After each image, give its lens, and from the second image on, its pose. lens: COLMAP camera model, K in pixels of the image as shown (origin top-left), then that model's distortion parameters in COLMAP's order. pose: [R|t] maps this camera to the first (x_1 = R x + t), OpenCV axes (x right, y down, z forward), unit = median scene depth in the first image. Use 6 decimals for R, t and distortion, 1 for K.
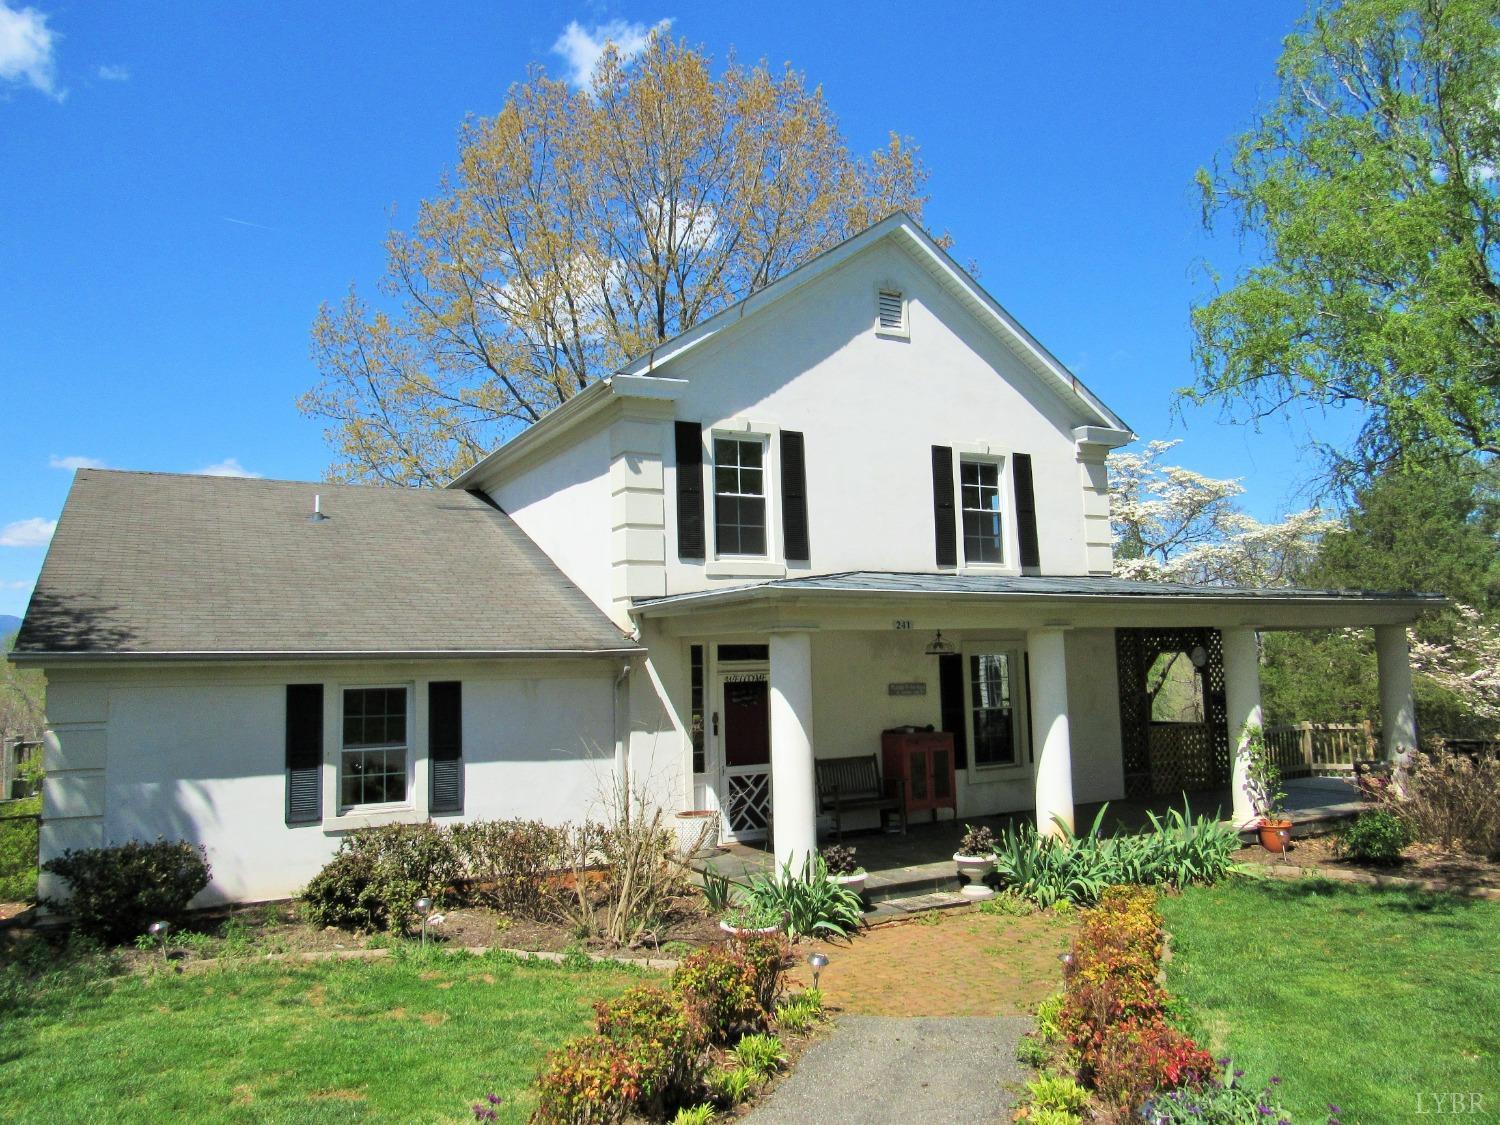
lens RADIAL K [[1066.3, 0, 751.8], [0, 1066.3, 562.0], [0, 0, 1]] dist [-0.026630, 0.001337]
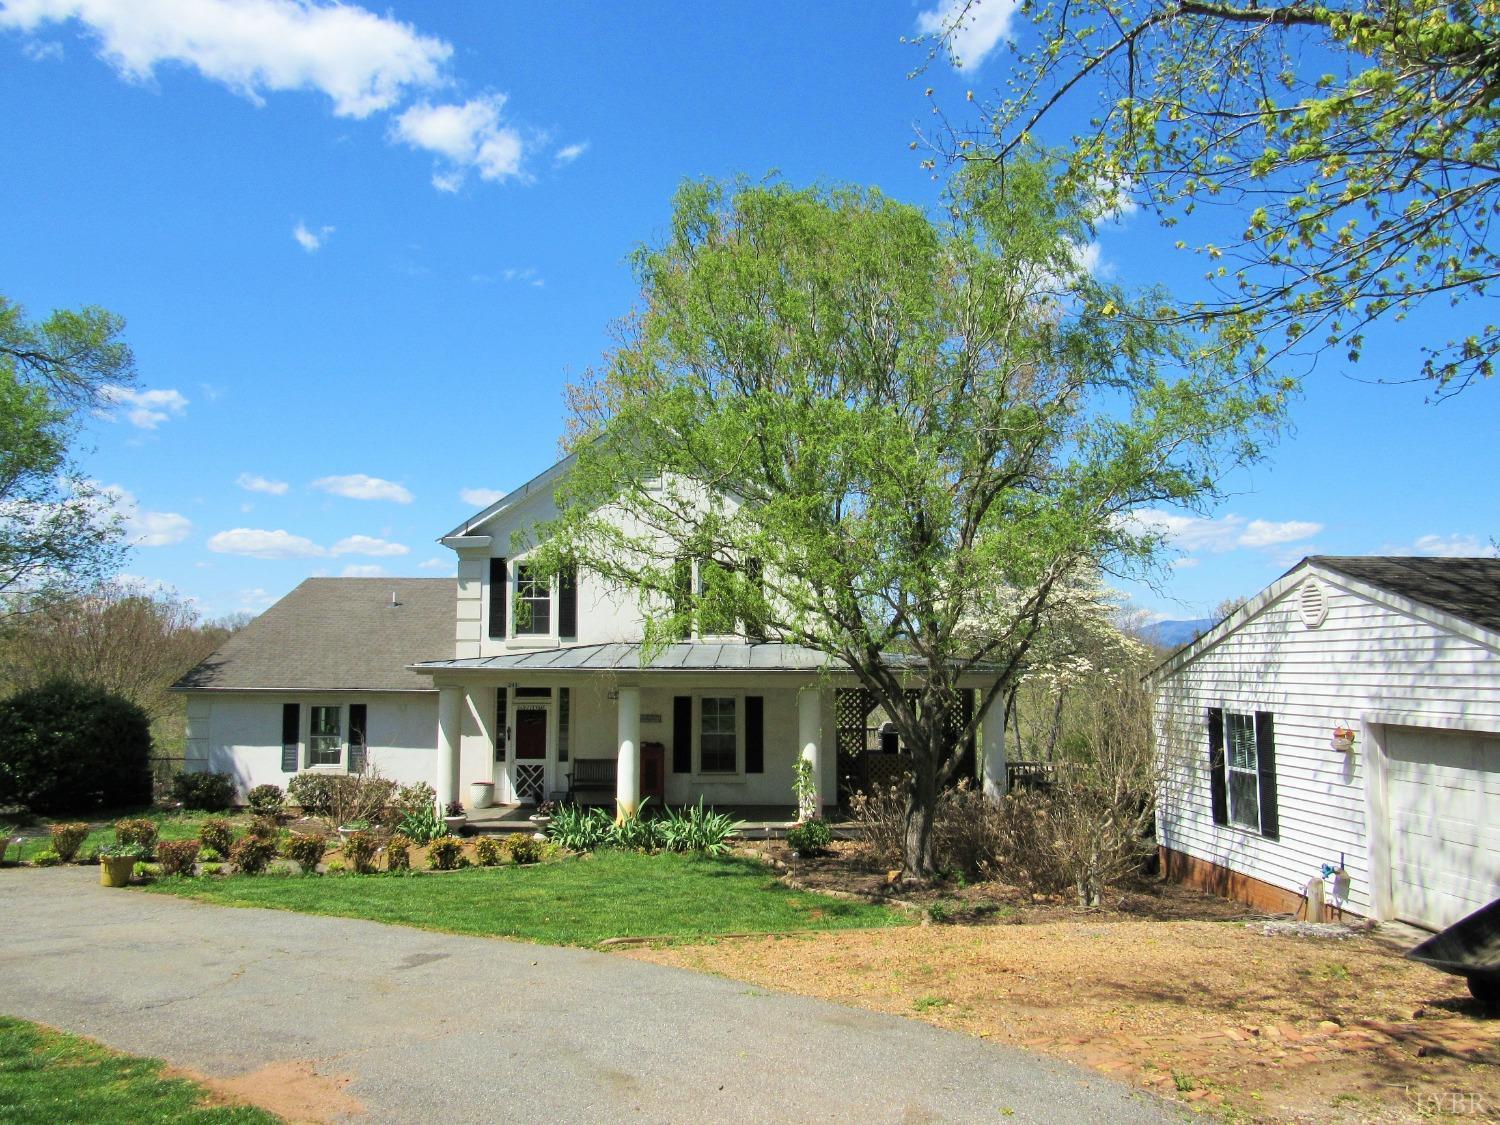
lens RADIAL K [[1066.3, 0, 747.3], [0, 1066.3, 562.5], [0, 0, 1]] dist [-0.026630, 0.001337]
pose [[0.879549, -0.019880, -0.475392, 1.135615], [0.022746, 0.999741, 0.000277, -0.117356], [0.475263, -0.011057, 0.879774, -0.329589]]
